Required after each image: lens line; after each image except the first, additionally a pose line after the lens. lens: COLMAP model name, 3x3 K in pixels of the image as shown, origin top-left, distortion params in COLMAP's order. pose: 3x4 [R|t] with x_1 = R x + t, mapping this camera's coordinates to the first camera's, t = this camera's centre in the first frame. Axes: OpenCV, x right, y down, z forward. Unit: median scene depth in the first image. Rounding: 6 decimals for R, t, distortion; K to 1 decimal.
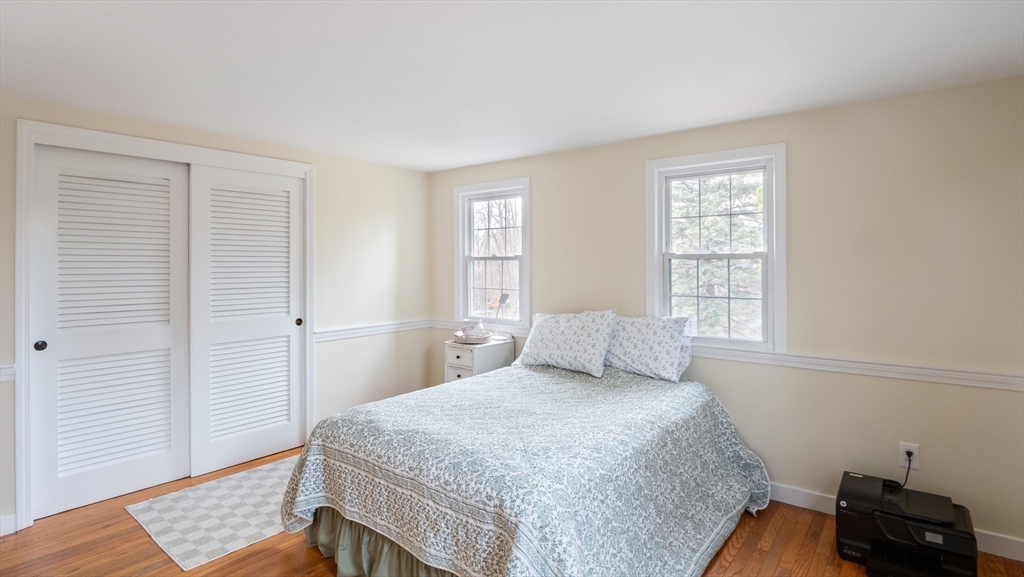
lens RADIAL K [[512.4, 0, 512.3], [0, 512.4, 268.5], [0, 0, 1]] dist [-0.006245, -0.001527]
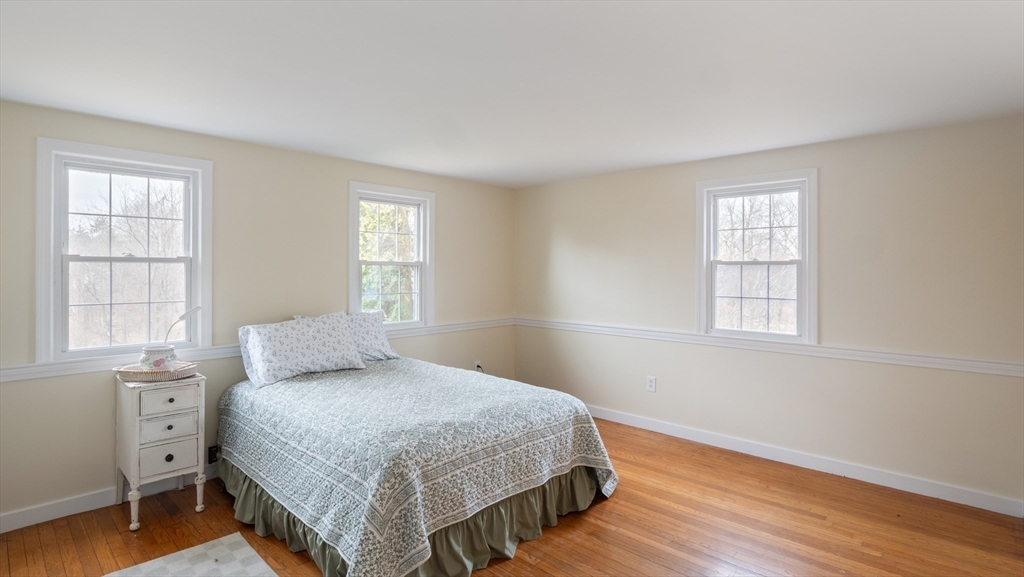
lens RADIAL K [[512.4, 0, 512.3], [0, 512.4, 268.5], [0, 0, 1]] dist [-0.006245, -0.001527]
pose [[0.064680, 0.003560, 0.997900, -0.993595], [0.001246, 0.999993, -0.003649, -0.005739], [-0.997905, 0.001479, 0.064675, 0.624158]]
